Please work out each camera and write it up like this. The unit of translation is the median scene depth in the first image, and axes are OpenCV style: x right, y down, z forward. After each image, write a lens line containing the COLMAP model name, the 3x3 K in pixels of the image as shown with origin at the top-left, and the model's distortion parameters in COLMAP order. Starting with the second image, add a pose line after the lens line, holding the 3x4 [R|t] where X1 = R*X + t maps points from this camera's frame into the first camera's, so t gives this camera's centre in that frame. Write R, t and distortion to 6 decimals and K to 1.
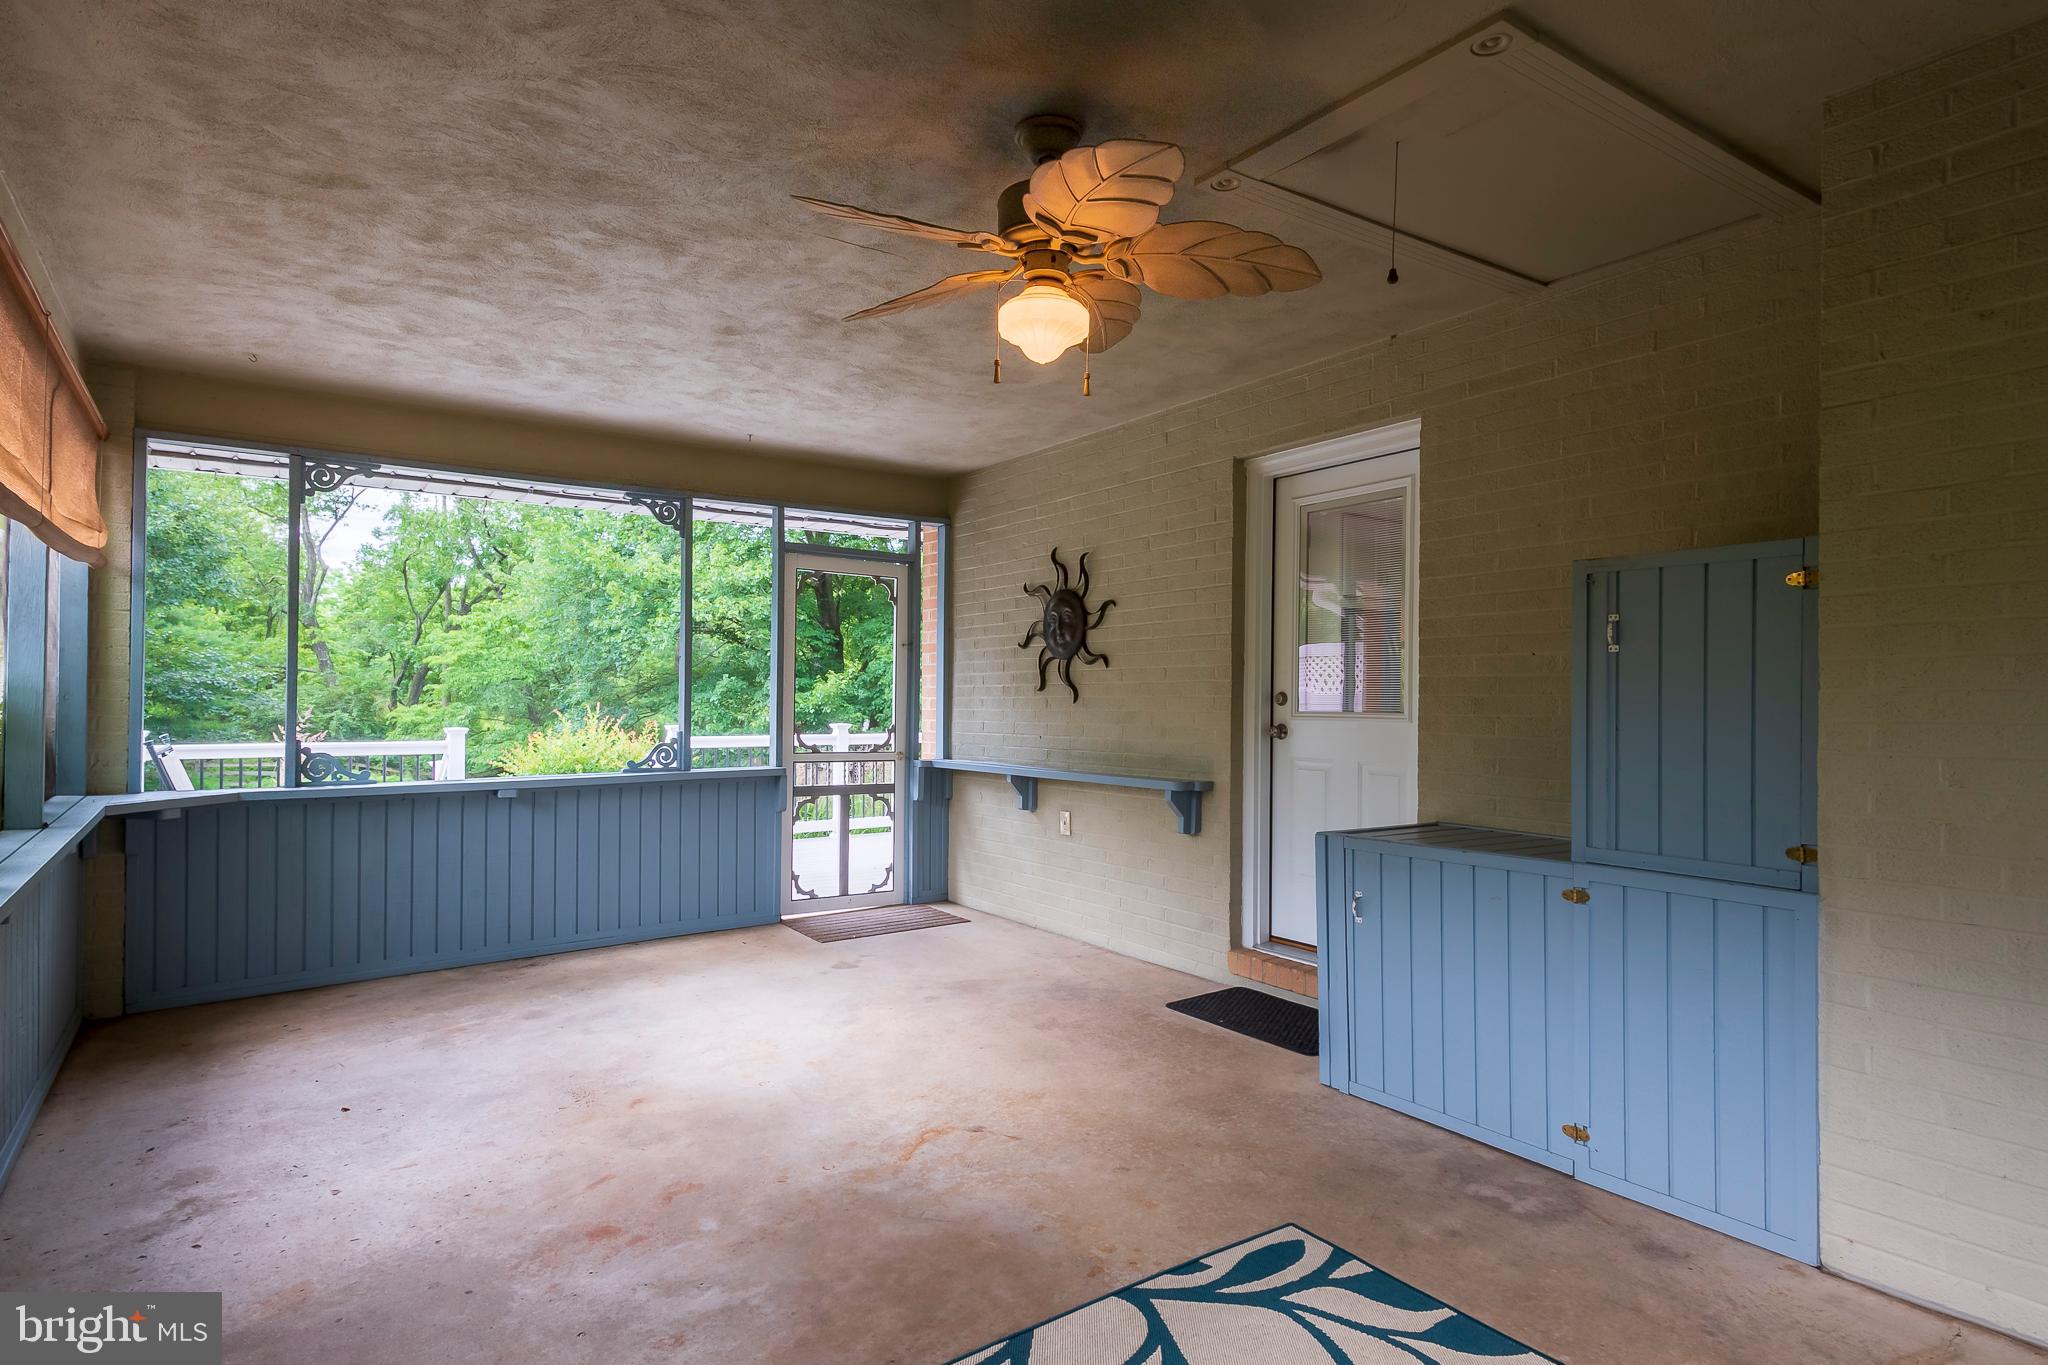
lens RADIAL K [[1067.7, 0, 1024.0], [0, 1067.7, 682.5], [0, 0, 1]] dist [0.049796, -0.027177]
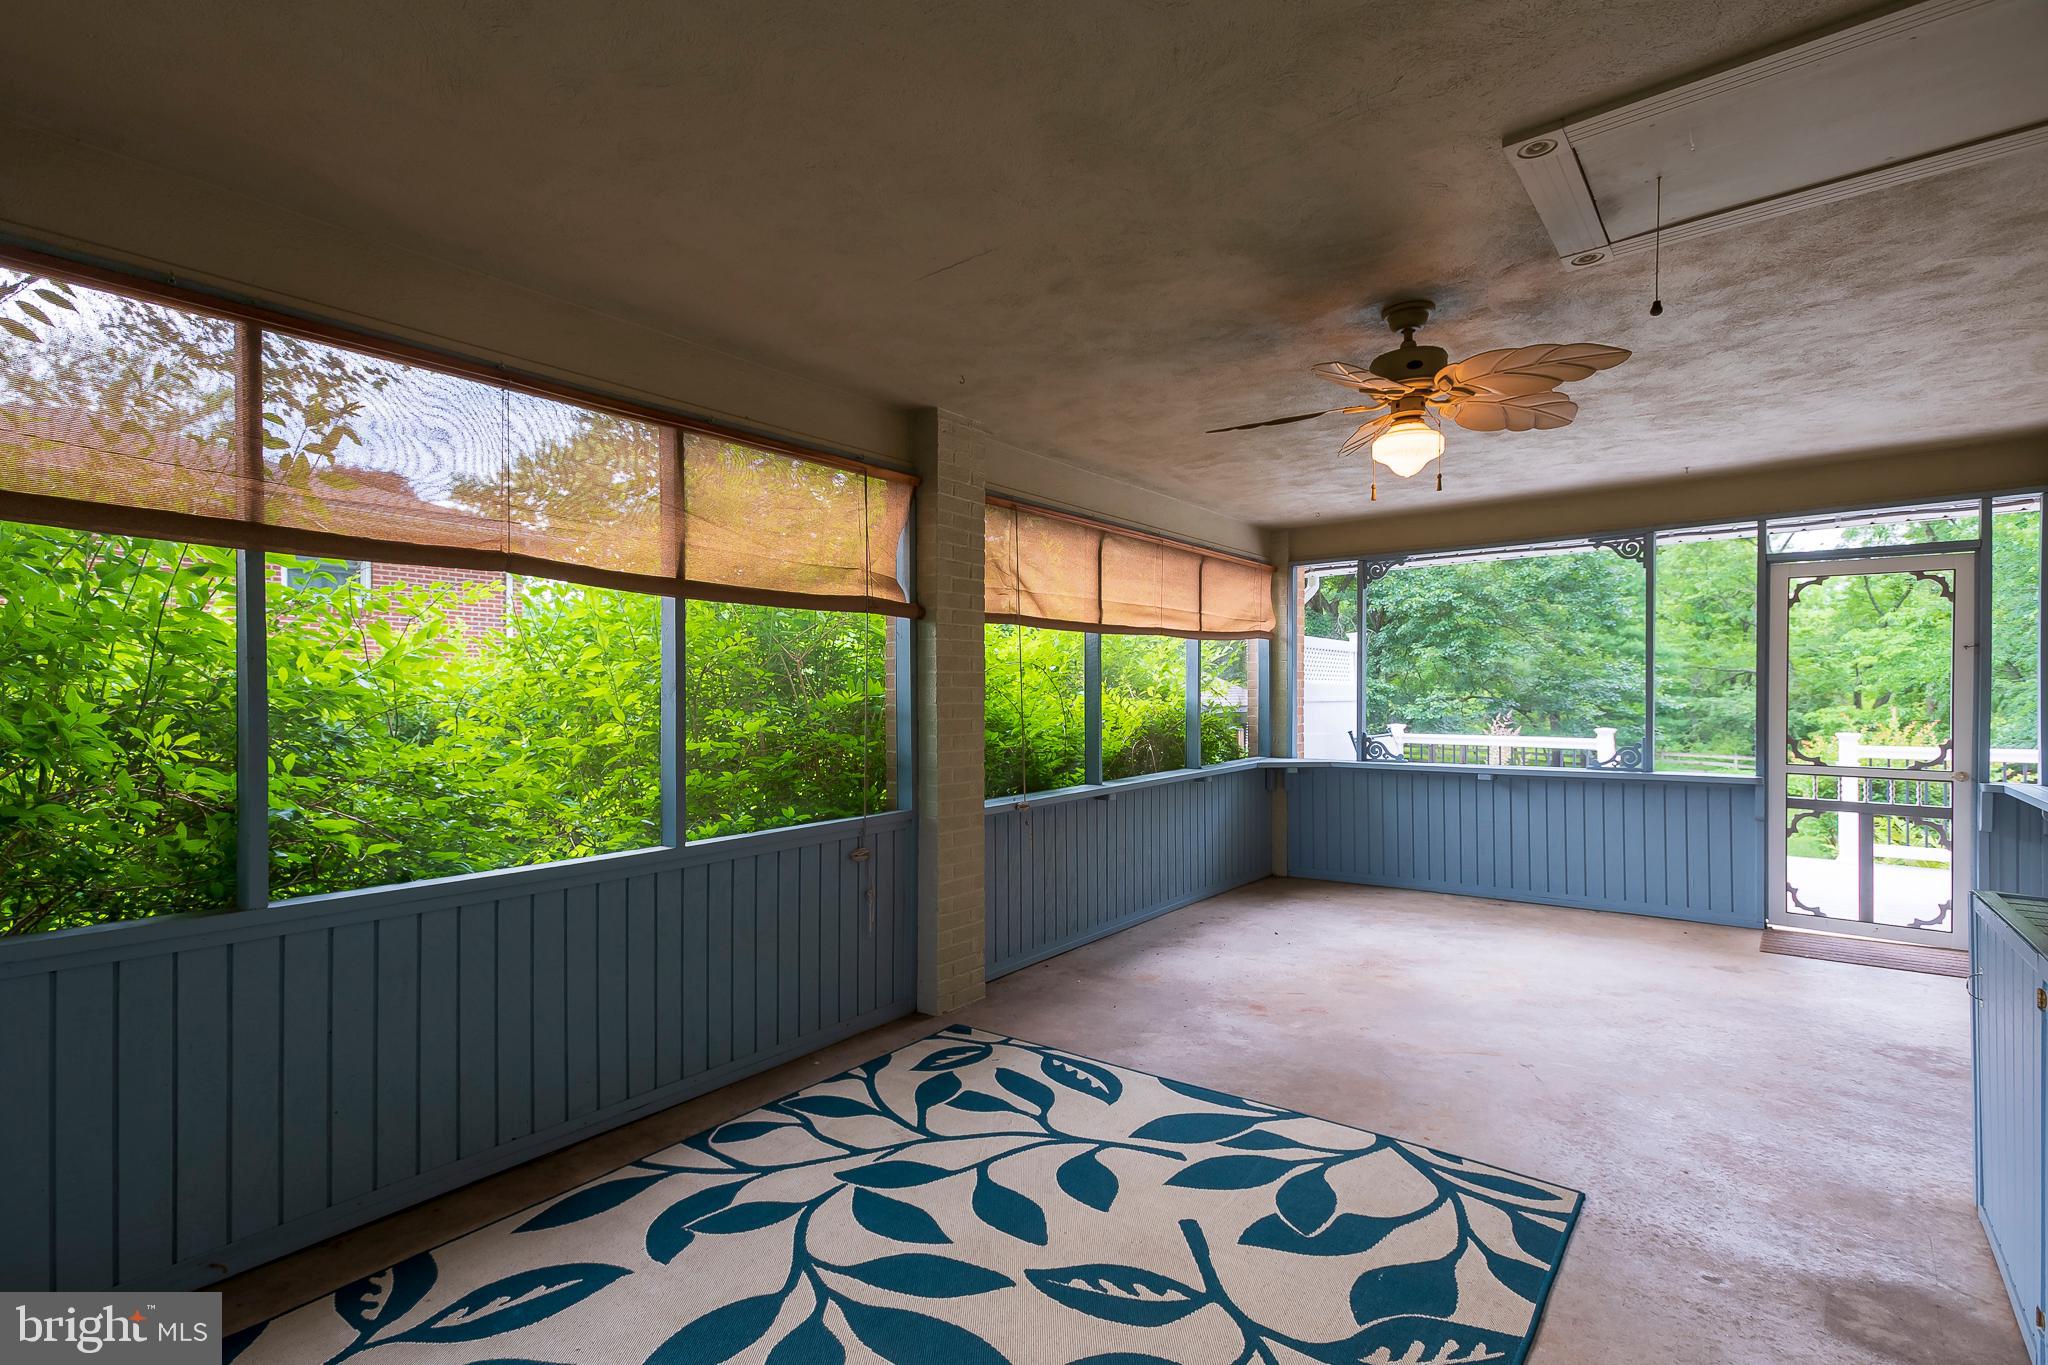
lens RADIAL K [[938.3, 0, 1024.9], [0, 938.3, 691.2], [0, 0, 1]] dist [0.008954, -0.001369]
pose [[0.294553, -0.009498, -0.955588, 0.712167], [0.017247, 0.999841, -0.004622, -0.016447], [0.955479, -0.015119, 0.294670, 0.119383]]
